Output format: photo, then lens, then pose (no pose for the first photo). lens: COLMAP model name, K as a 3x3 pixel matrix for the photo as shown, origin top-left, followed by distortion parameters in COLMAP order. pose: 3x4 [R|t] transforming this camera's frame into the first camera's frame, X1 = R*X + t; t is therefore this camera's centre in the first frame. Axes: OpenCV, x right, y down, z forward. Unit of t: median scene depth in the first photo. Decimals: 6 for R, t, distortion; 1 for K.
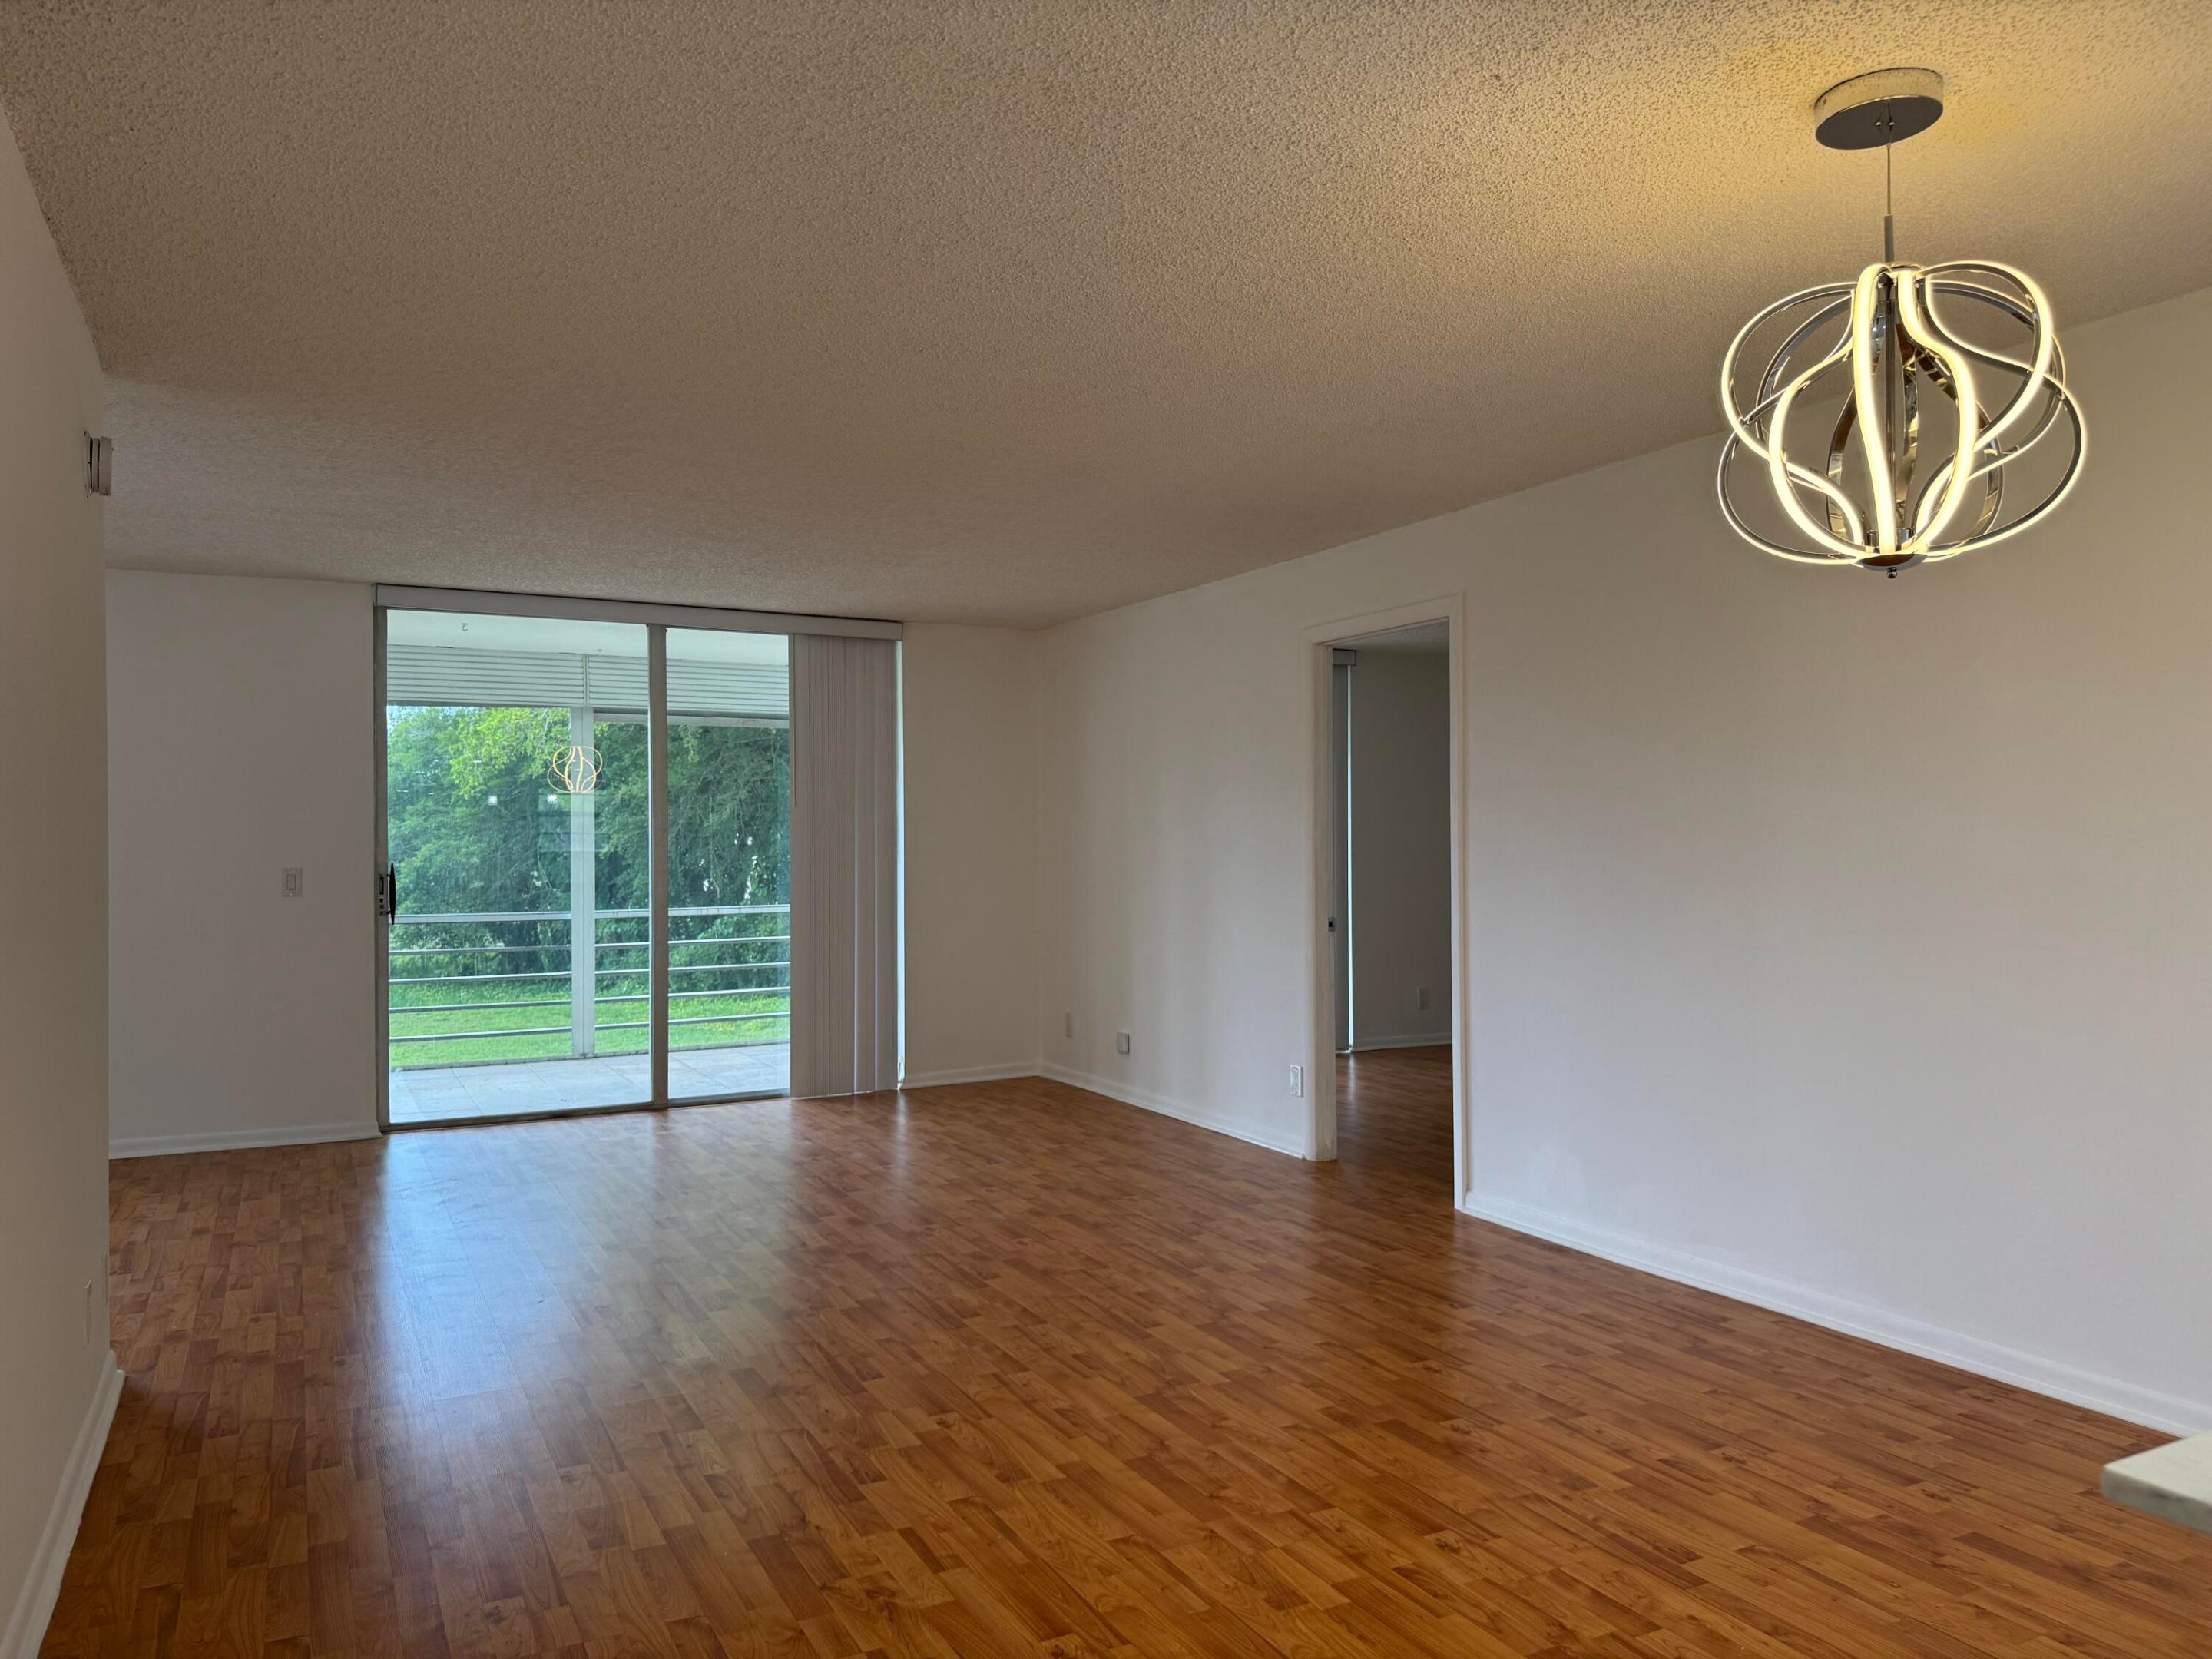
lens RADIAL K [[1563.0, 0, 1107.9], [0, 1563.0, 844.0], [0, 0, 1]] dist [0.051298, -0.031565]
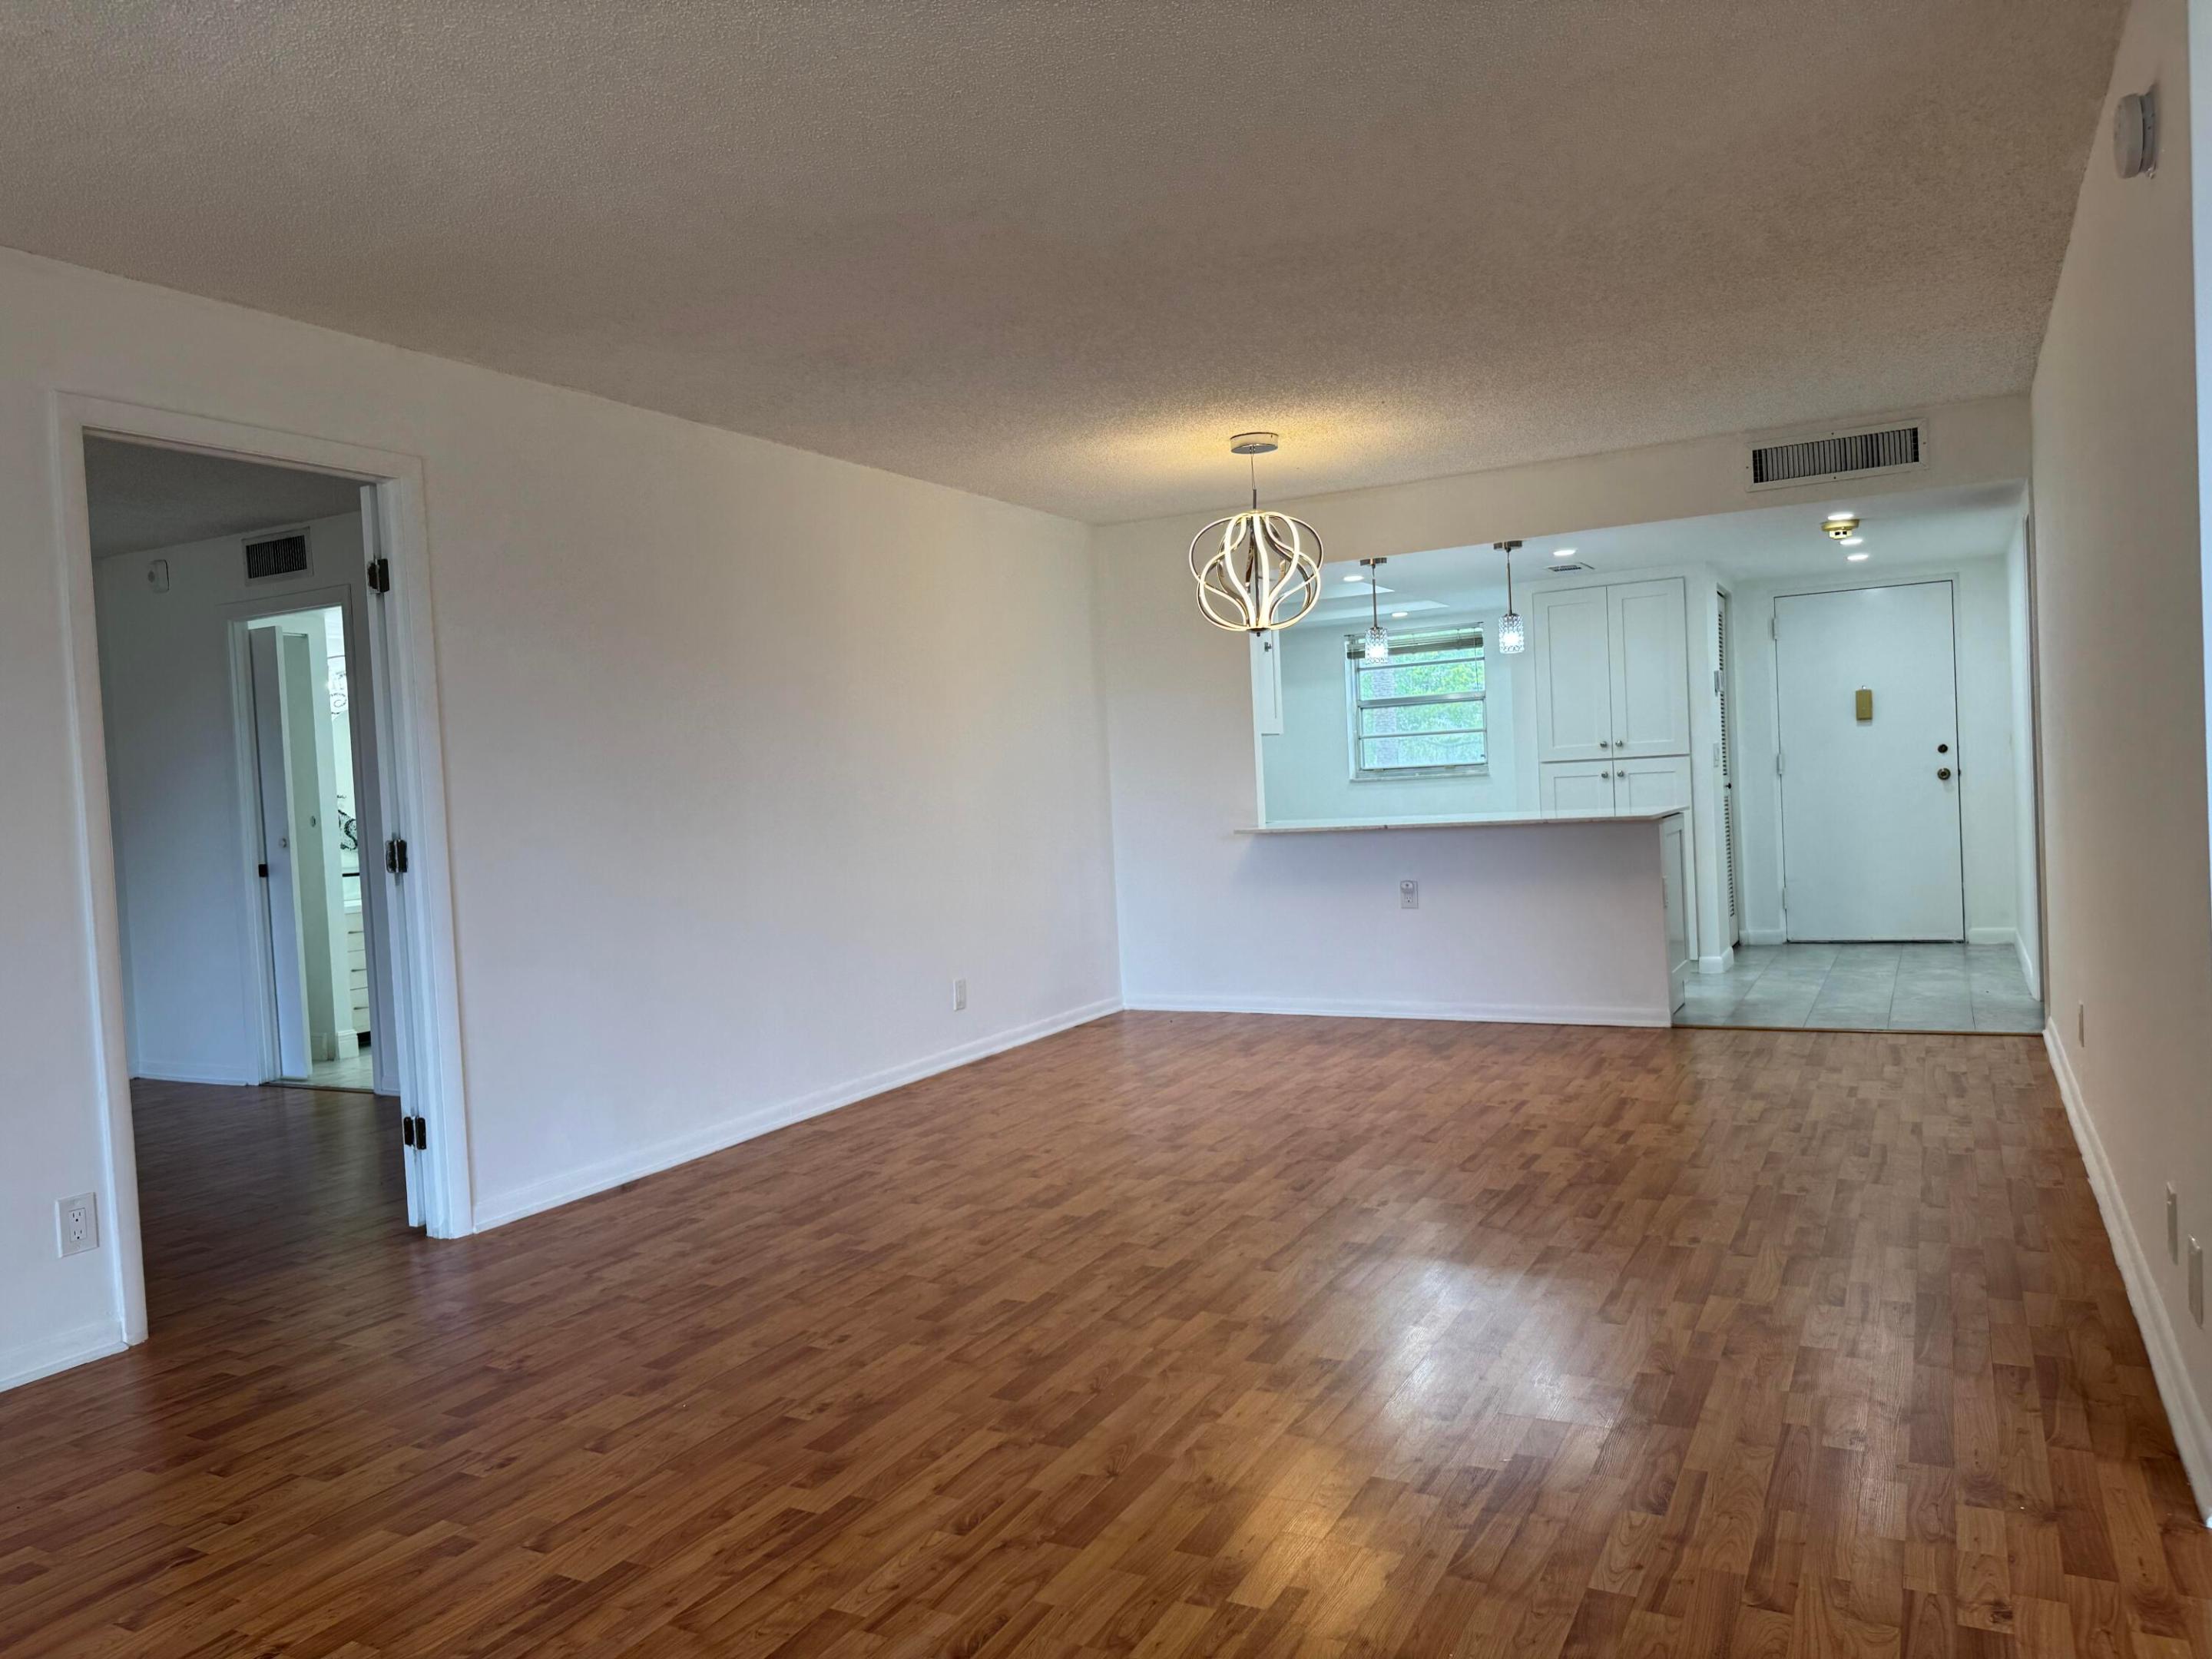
lens RADIAL K [[1563.0, 0, 1114.2], [0, 1563.0, 824.4], [0, 0, 1]] dist [0.051298, -0.031565]
pose [[-0.573598, 0.011153, 0.819061, -0.748383], [0.062541, 0.997585, 0.030214, 0.025589], [-0.816746, 0.068556, -0.572910, 1.417233]]
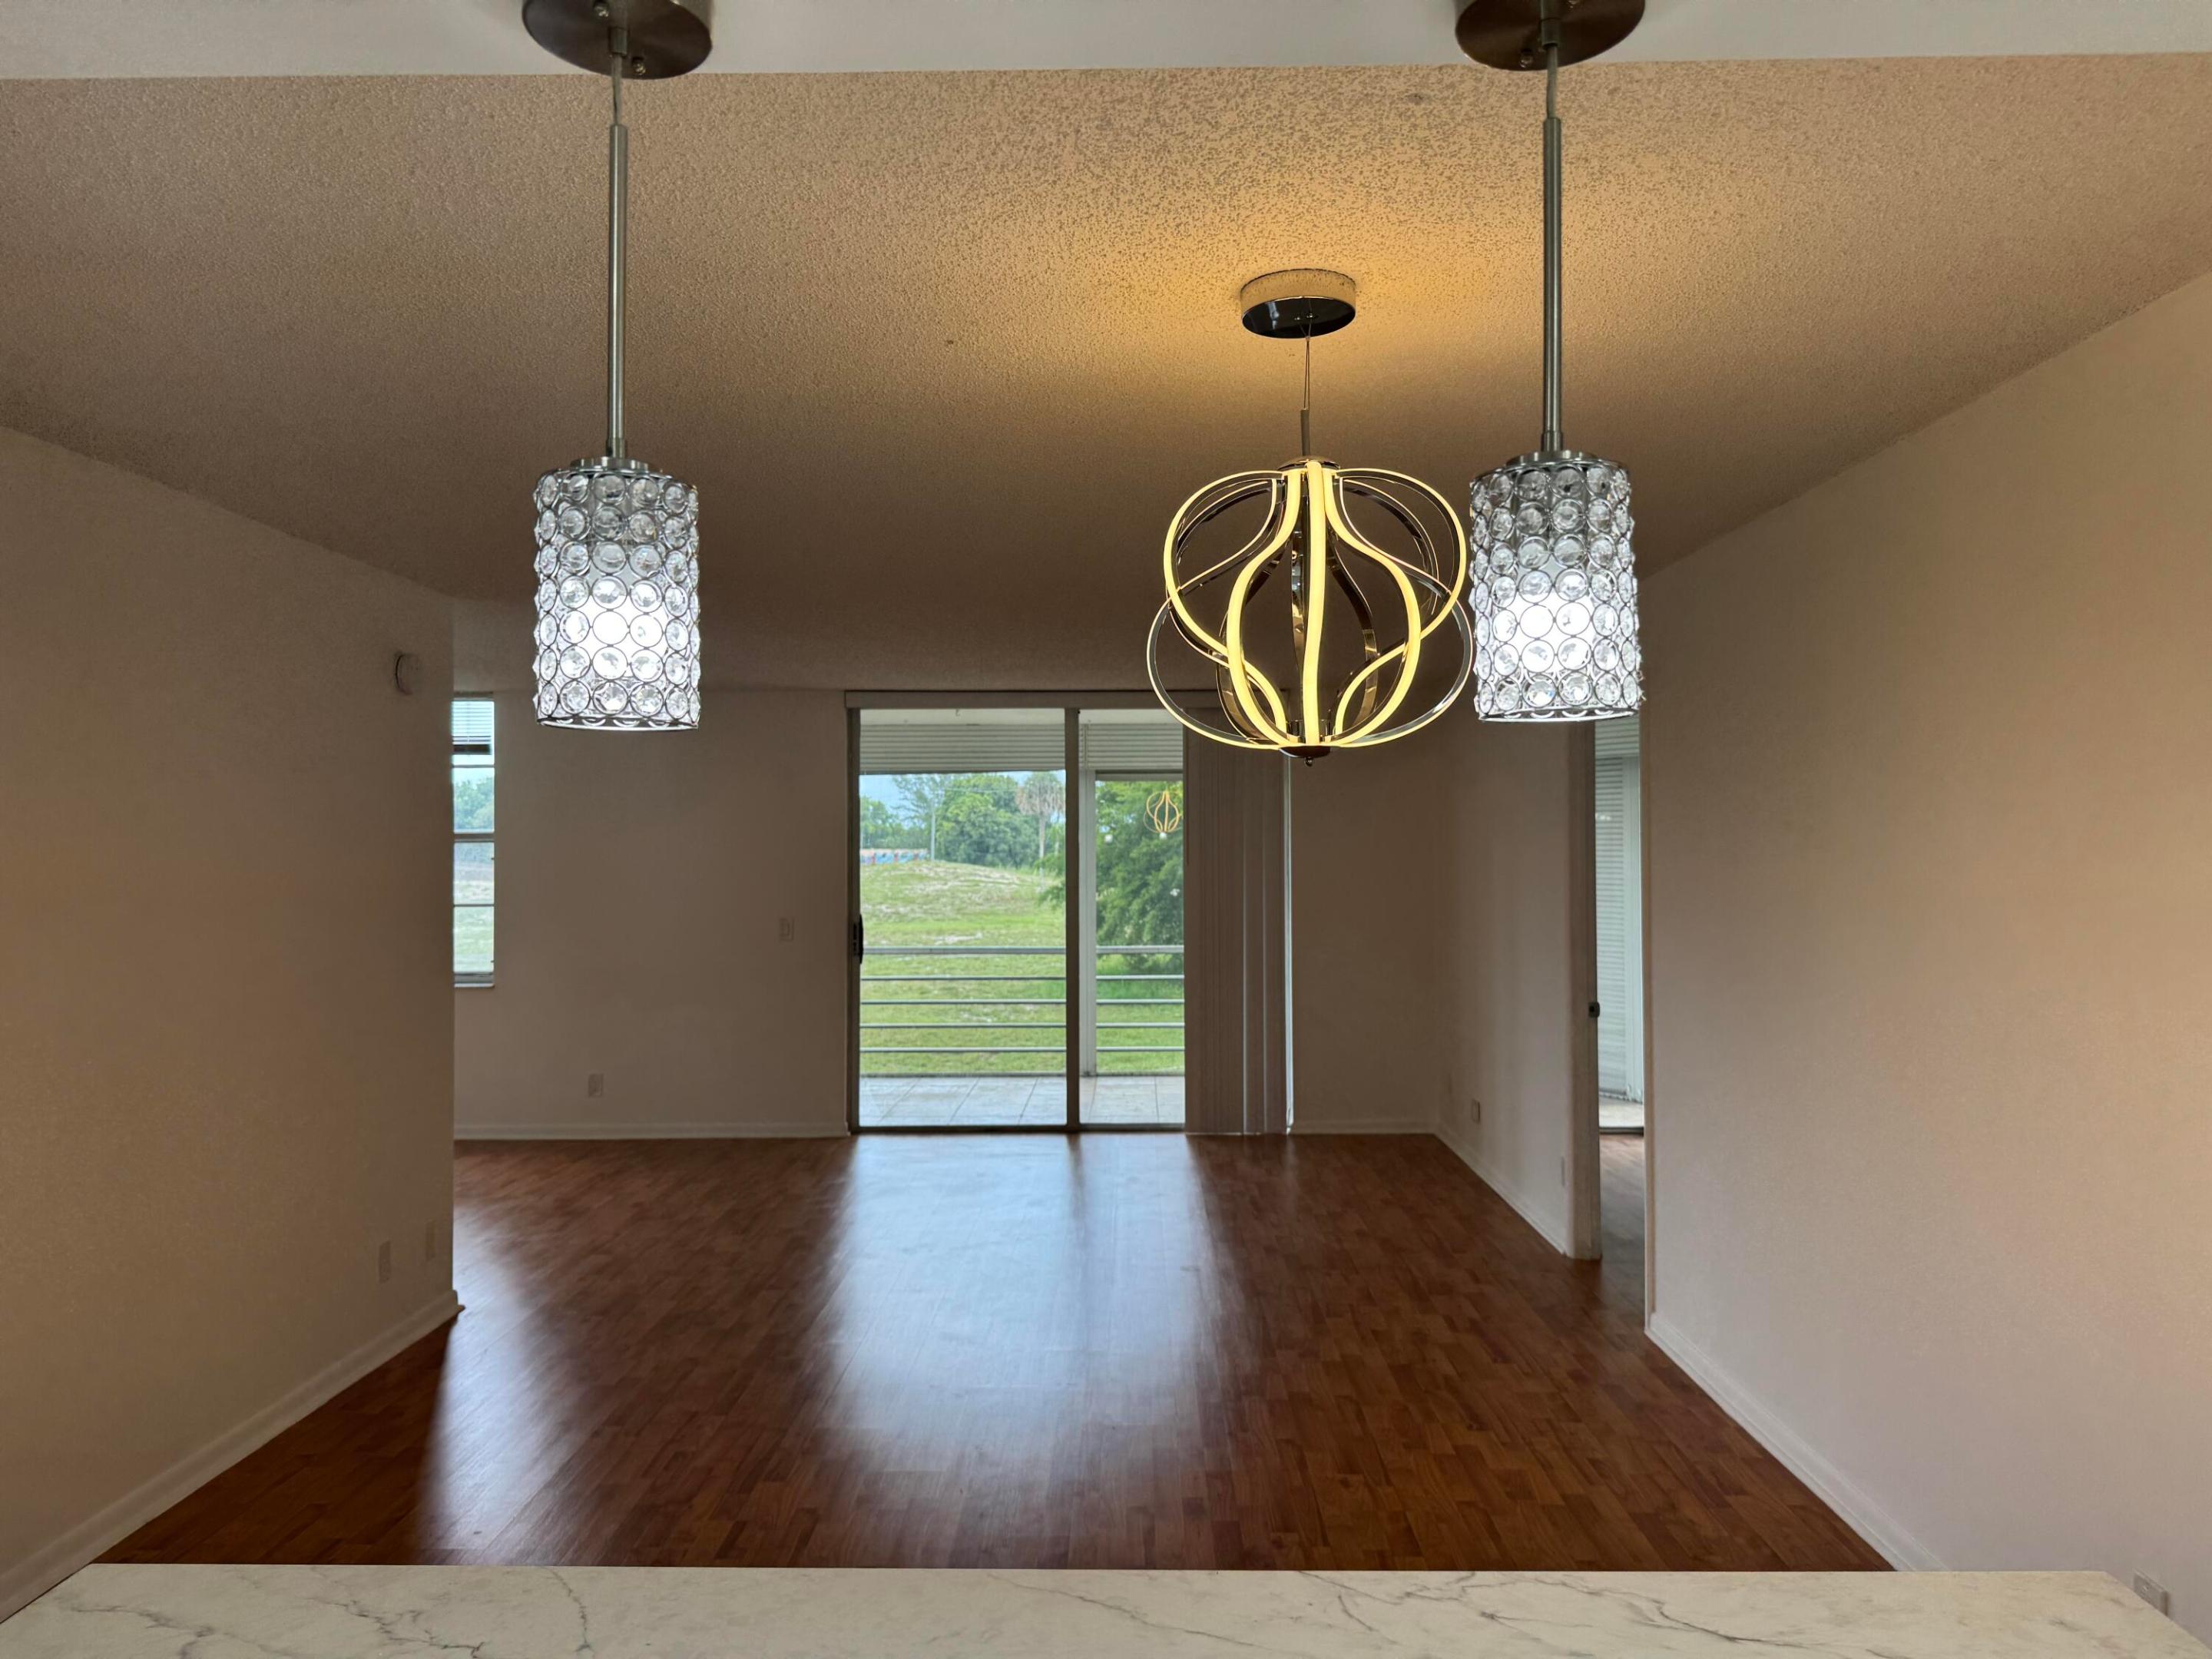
lens RADIAL K [[1563.0, 0, 1110.3], [0, 1563.0, 814.0], [0, 0, 1]] dist [0.051298, -0.031565]
pose [[0.880968, -0.008013, -0.473108, 0.472714], [-0.002700, 0.999755, -0.021959, -0.063027], [0.473168, 0.020622, 0.880731, 0.020119]]
